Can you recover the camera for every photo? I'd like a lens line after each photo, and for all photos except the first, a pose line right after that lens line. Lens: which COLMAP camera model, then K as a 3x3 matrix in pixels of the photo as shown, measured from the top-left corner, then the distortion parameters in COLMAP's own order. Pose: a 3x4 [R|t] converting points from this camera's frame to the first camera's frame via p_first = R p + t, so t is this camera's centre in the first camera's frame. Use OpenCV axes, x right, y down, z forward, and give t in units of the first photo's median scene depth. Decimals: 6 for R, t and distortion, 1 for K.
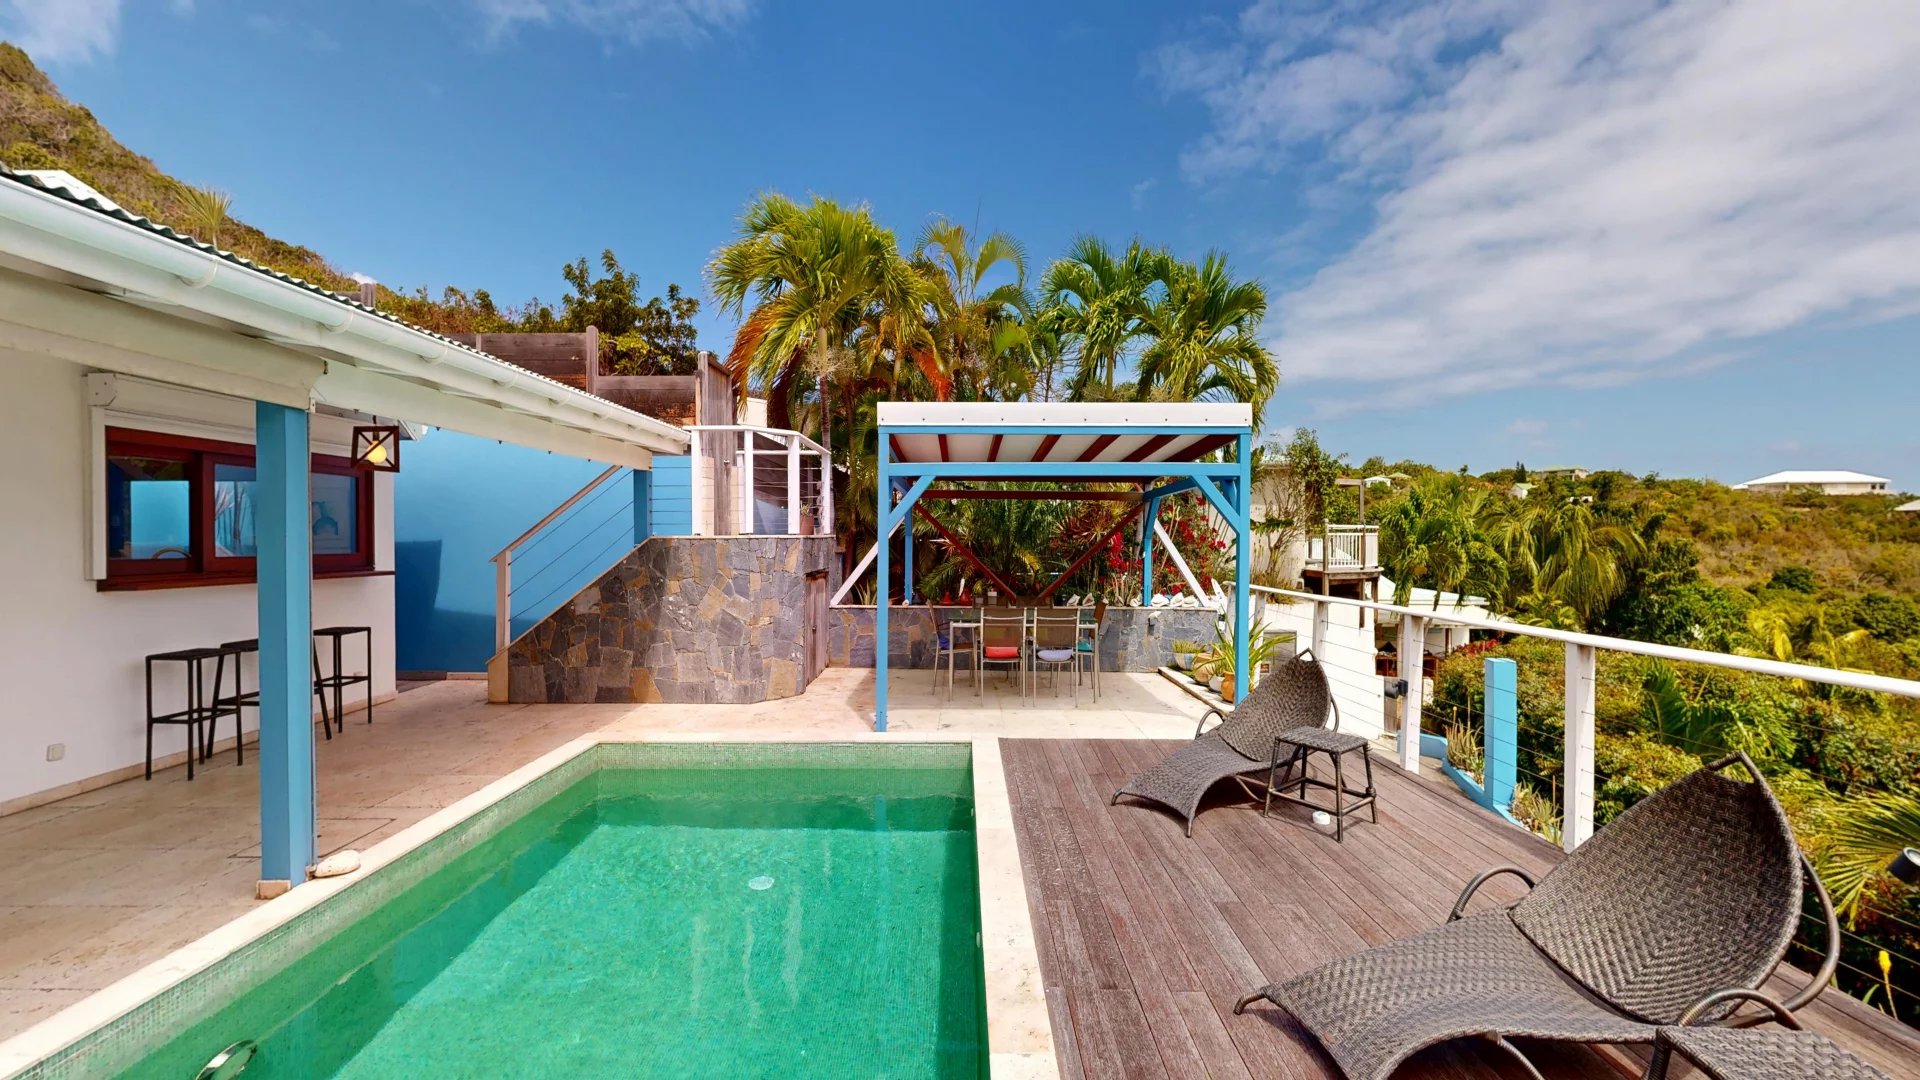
lens RADIAL K [[969.3, 0, 960.0], [0, 969.3, 540.0], [0, 0, 1]] dist [0.000365, -0.000560]
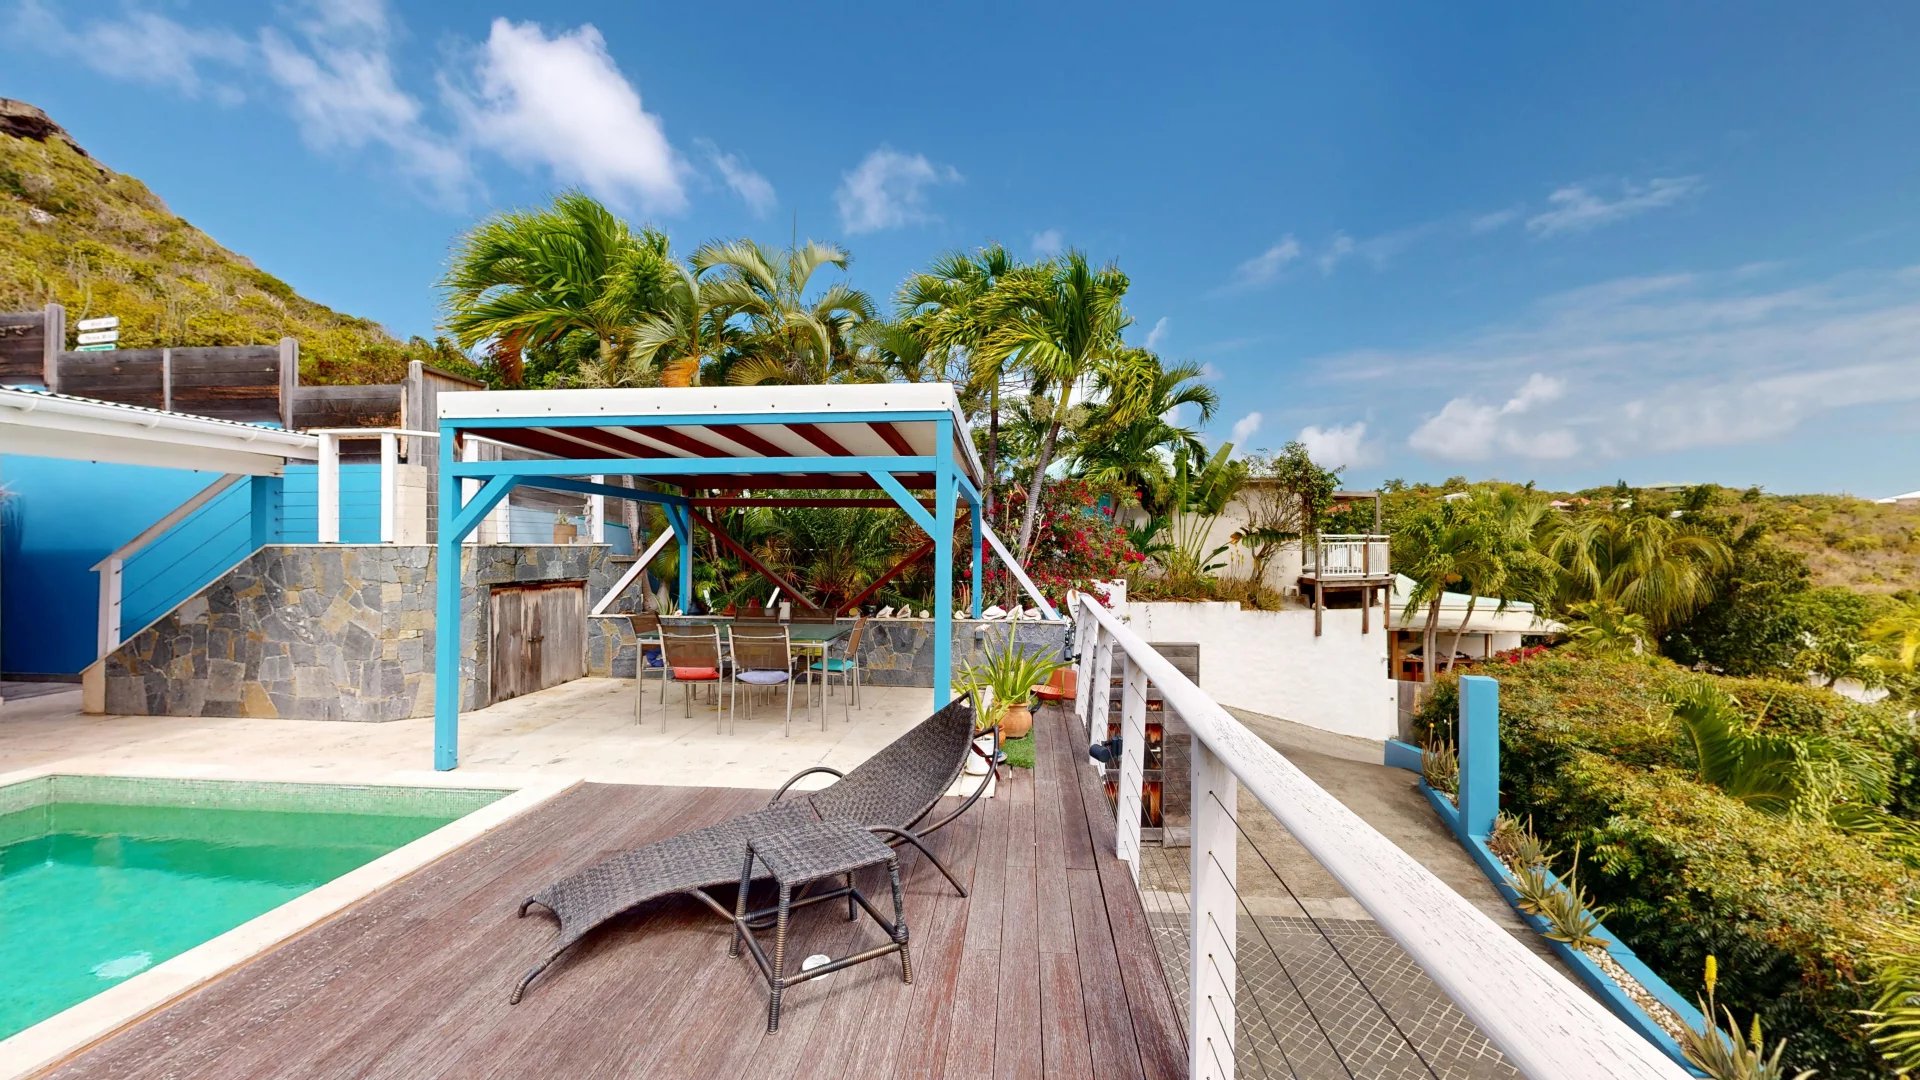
lens RADIAL K [[702.8, 0, 960.0], [0, 702.8, 543.4], [0, 0, 1]] dist [-0.000467, 0.000049]
pose [[0.970693, 0.000838, -0.240321, 0.499948], [-0.002408, 0.999978, -0.006238, -0.002258], [0.240311, 0.006634, 0.970673, 0.473334]]
